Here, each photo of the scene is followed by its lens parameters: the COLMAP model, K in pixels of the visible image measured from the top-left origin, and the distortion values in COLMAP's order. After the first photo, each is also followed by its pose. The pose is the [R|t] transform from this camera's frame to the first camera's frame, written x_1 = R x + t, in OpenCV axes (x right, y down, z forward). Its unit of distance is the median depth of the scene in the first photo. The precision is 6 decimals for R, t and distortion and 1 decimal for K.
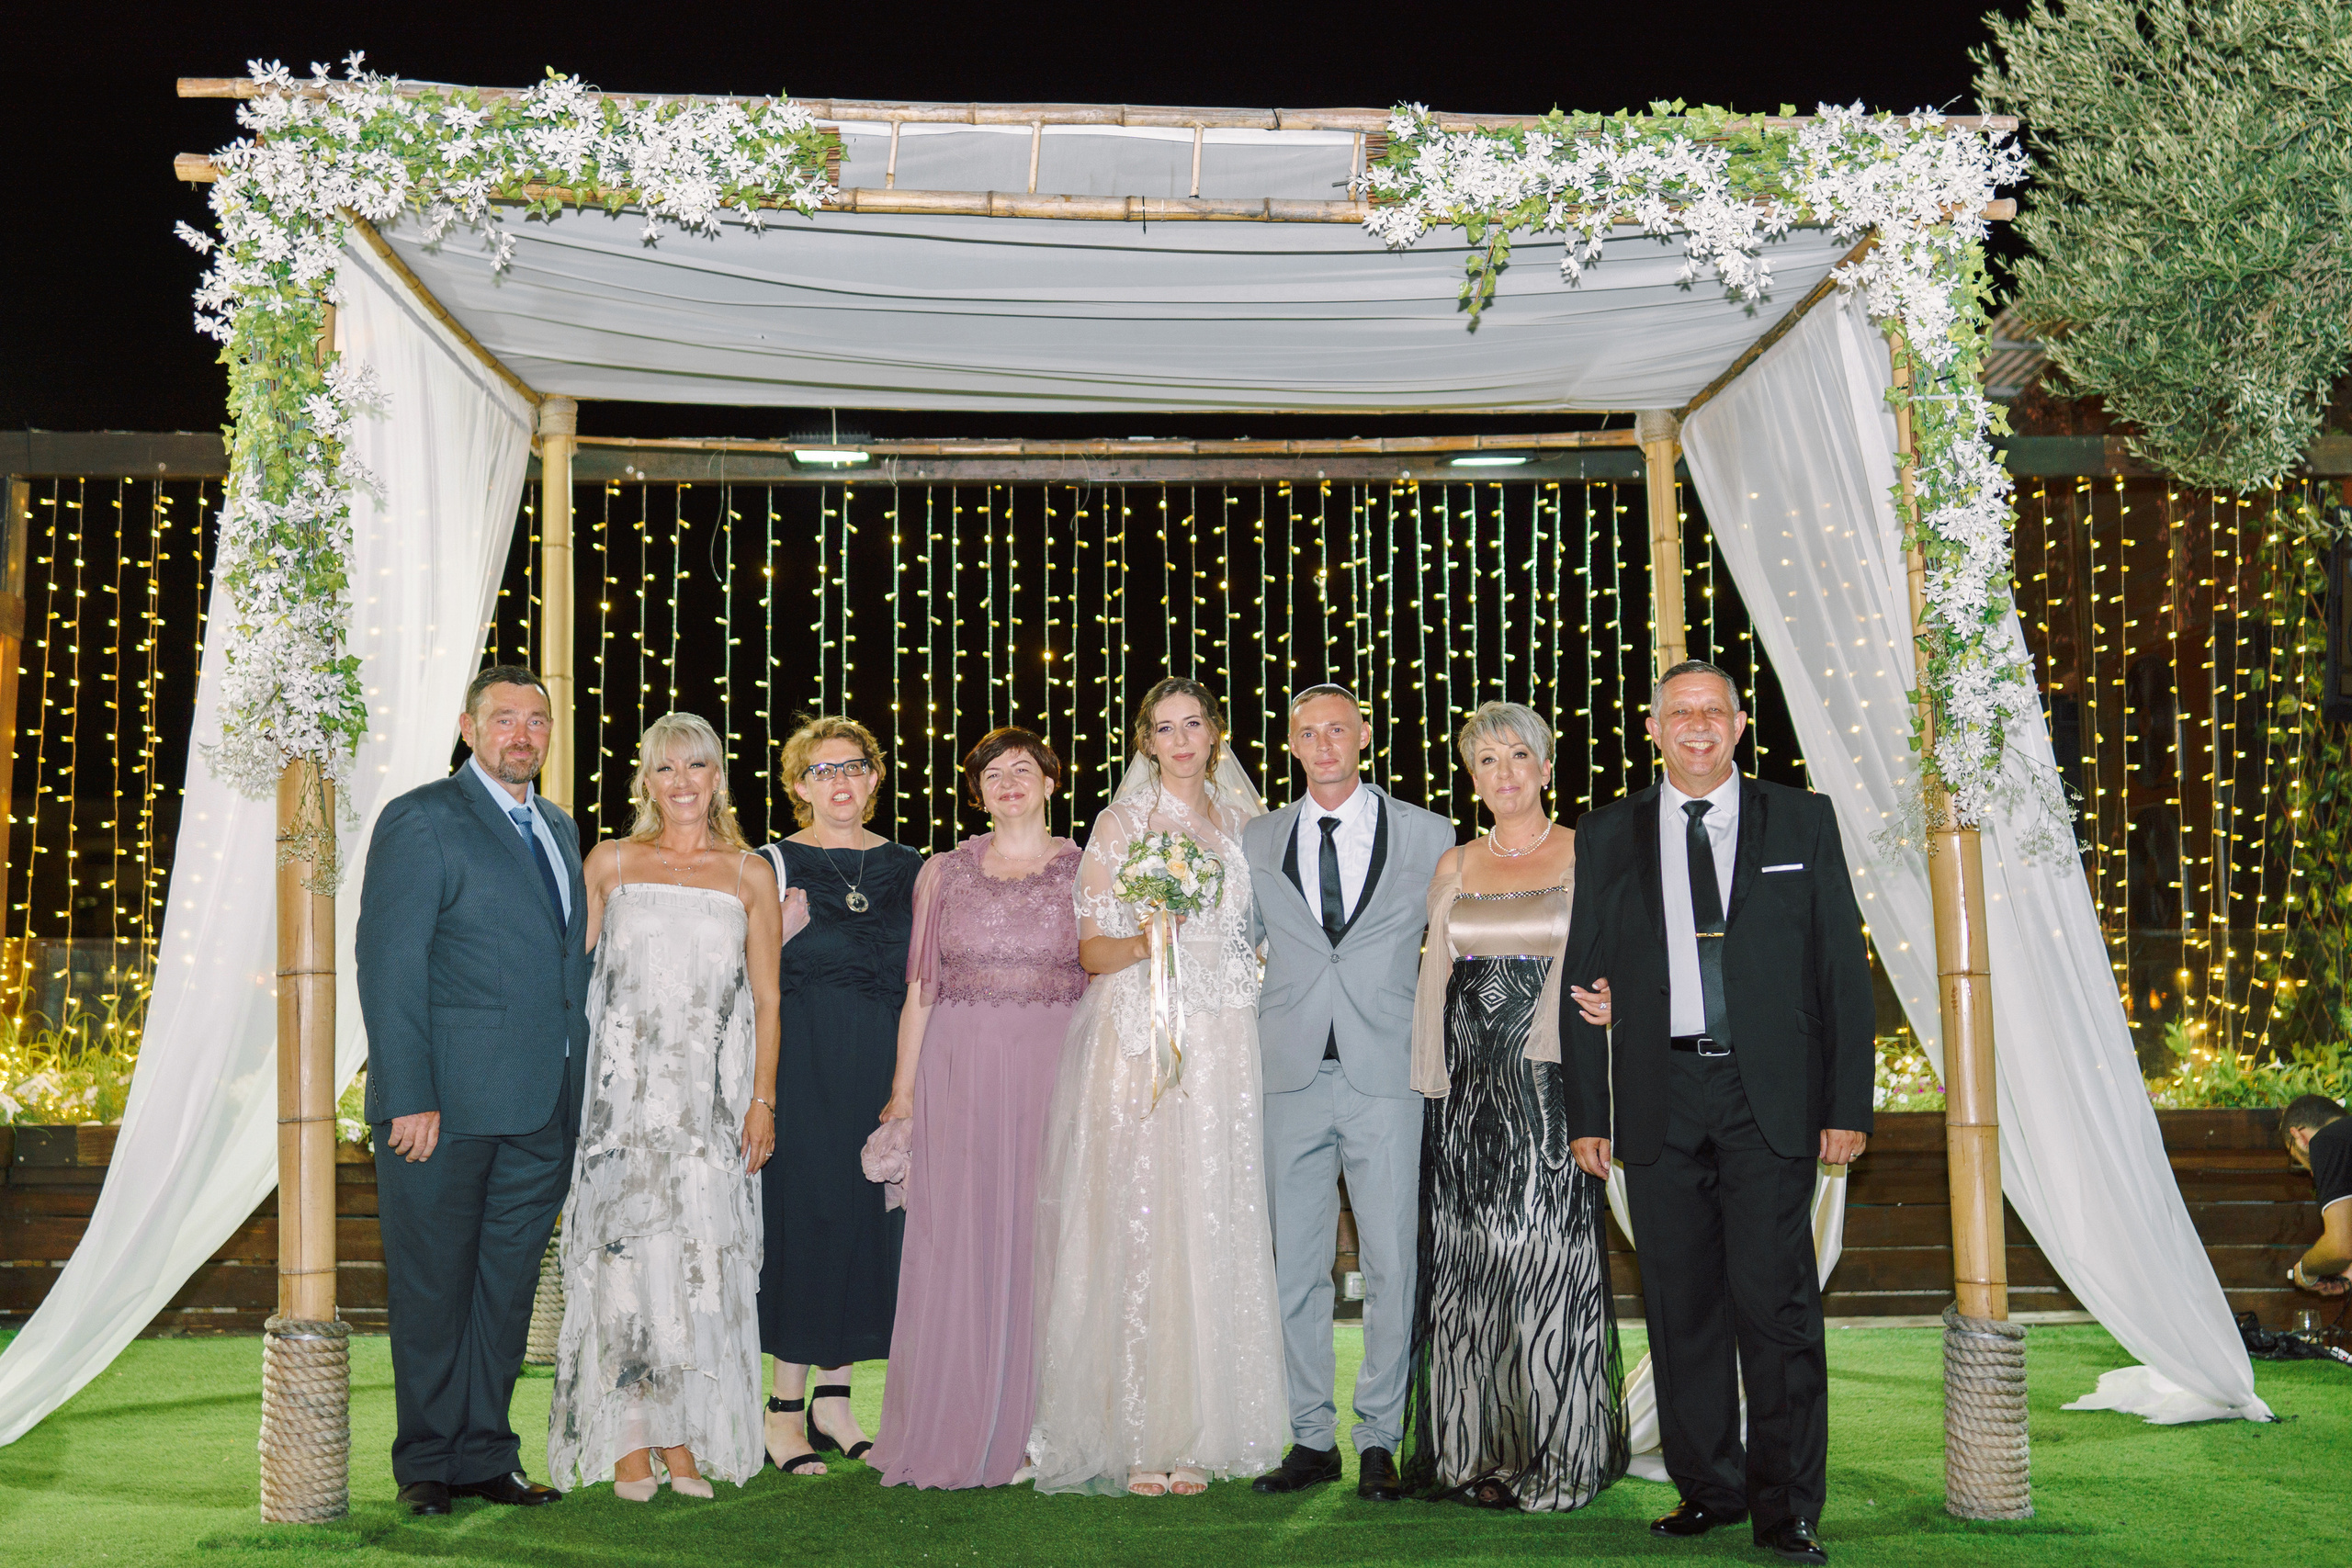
lens RADIAL K [[2577.3, 0, 1181.8], [0, 2577.3, 782.0], [0, 0, 1]] dist [-0.016440, 0.000000]
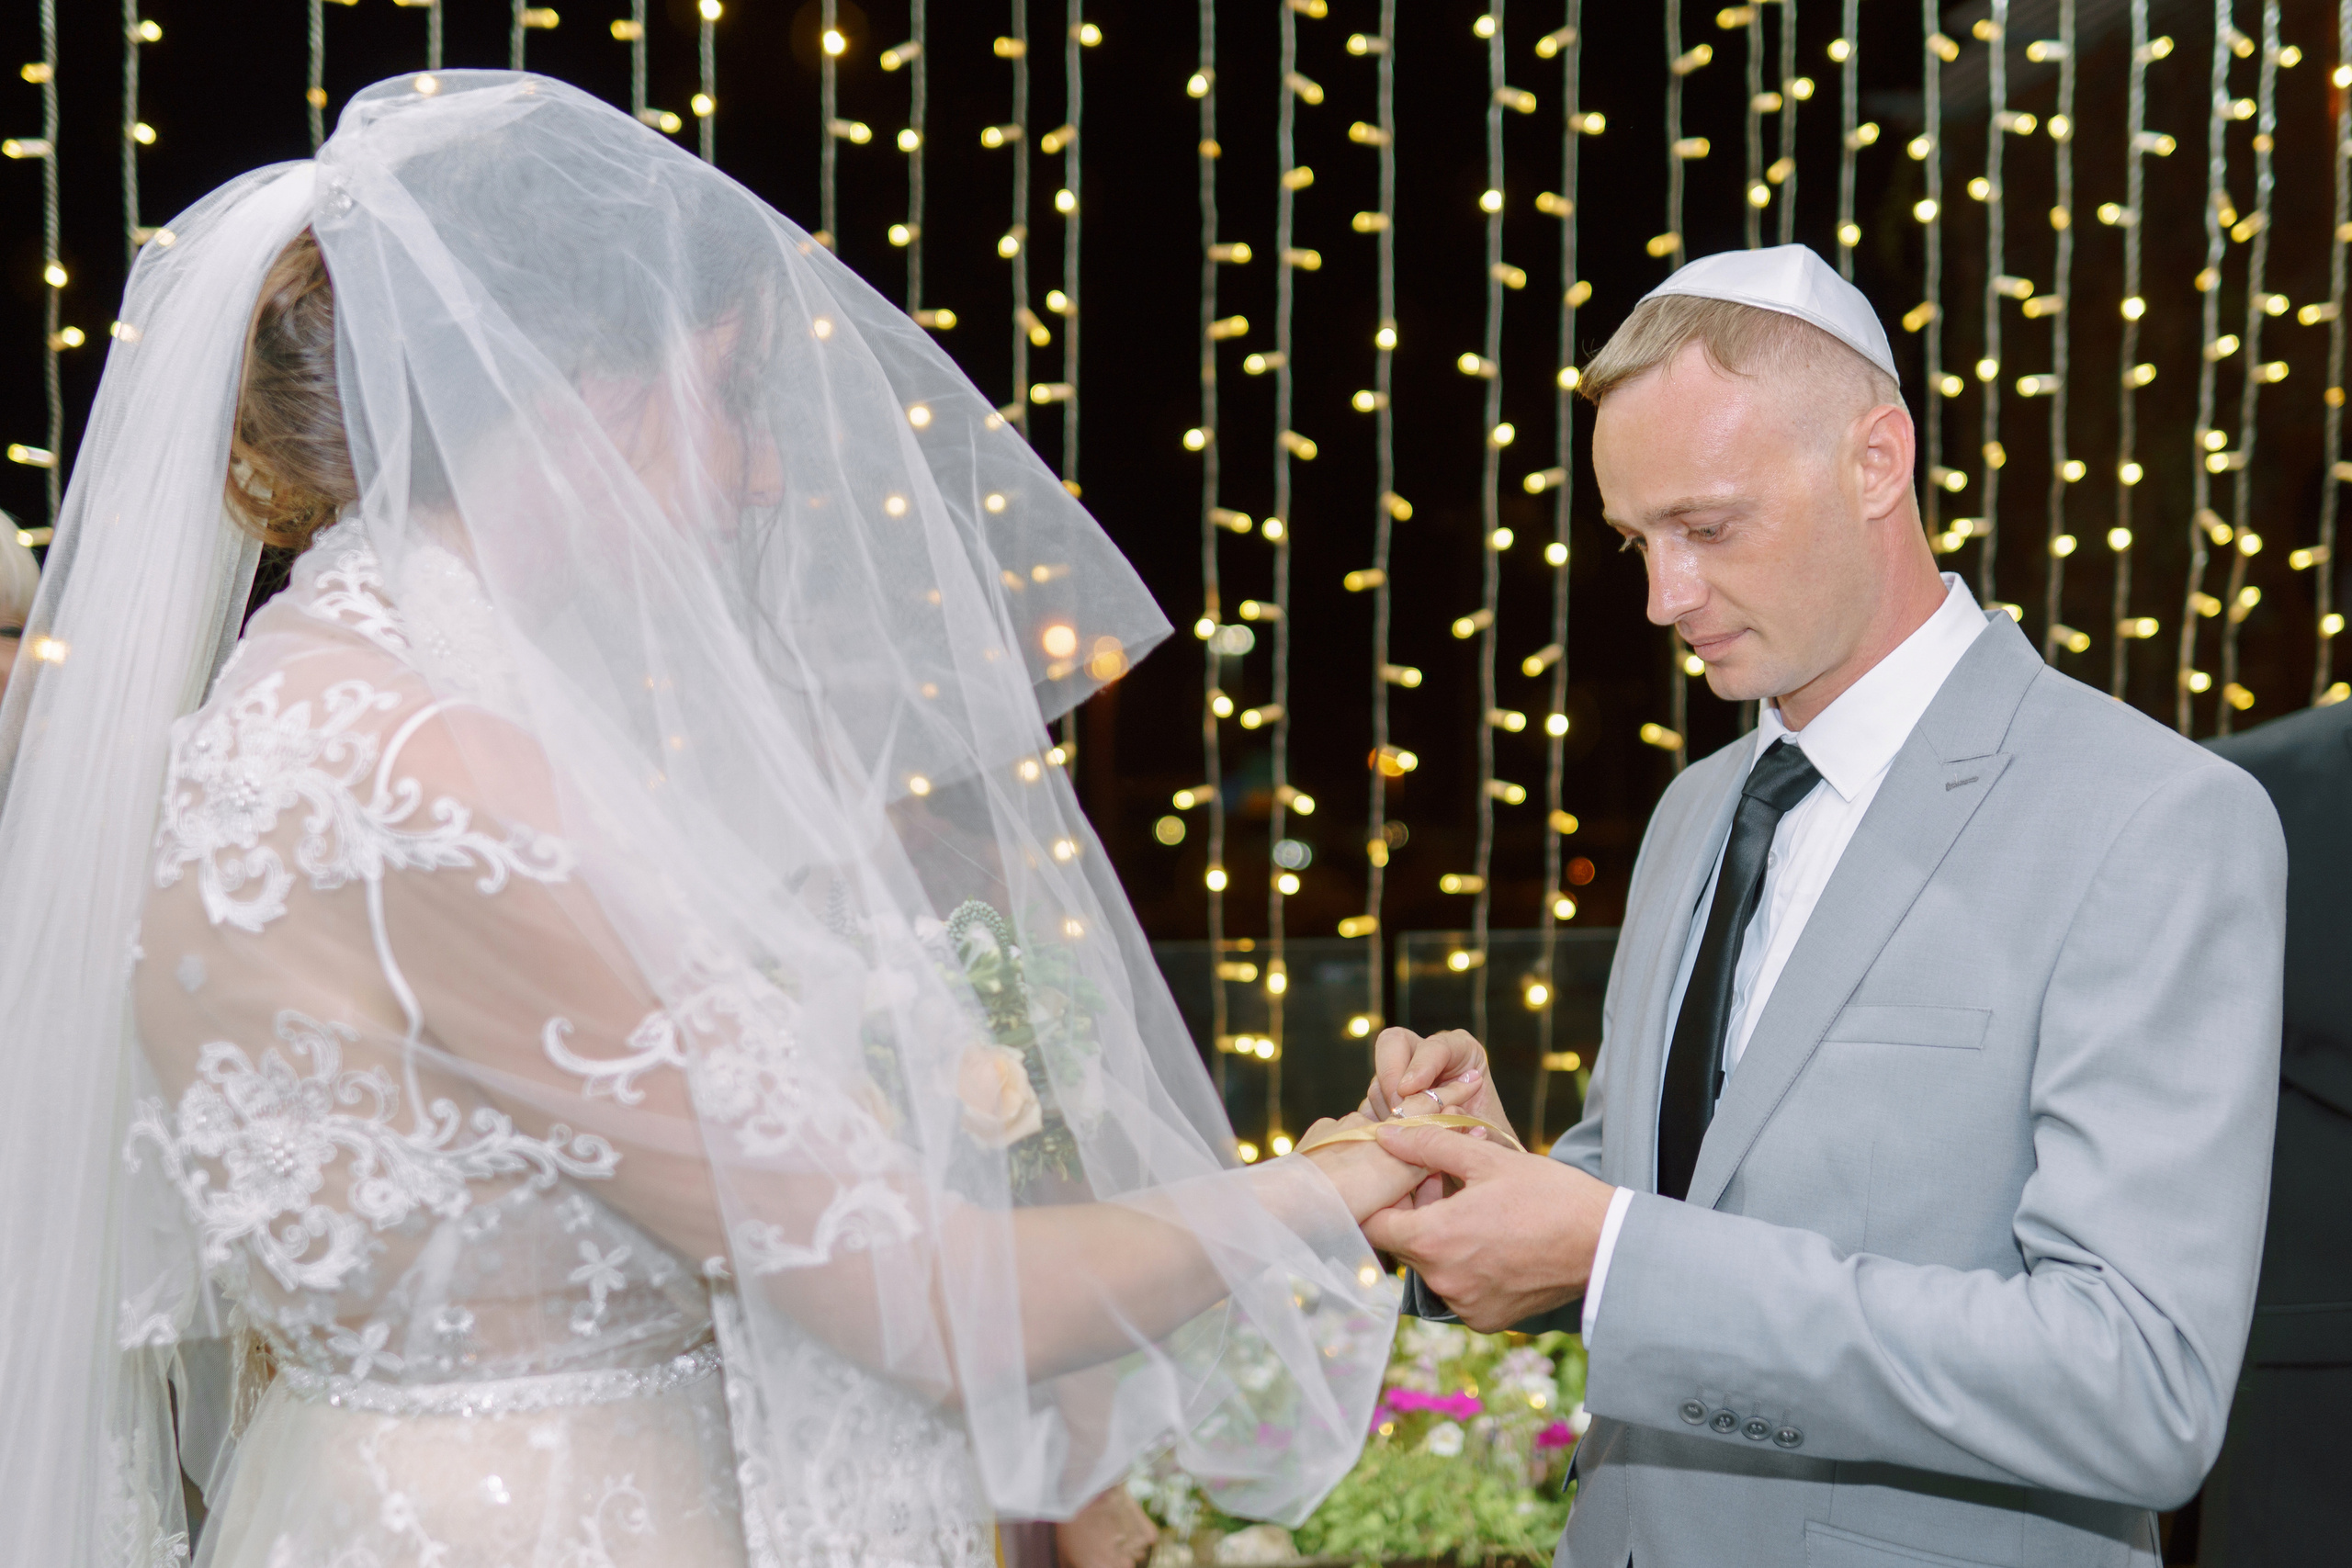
lens RADIAL K [[2577.3, 0, 1176.1], [0, 2577.3, 769.7], [0, 0, 1]] dist [-0.016440, 0.000000]
pose [[0.977619, 0.009419, 0.210172, -0.075606], [-0.031273, 0.994405, 0.100902, 0.004742], [-0.208045, -0.105216, 0.972444, 0.682365]]
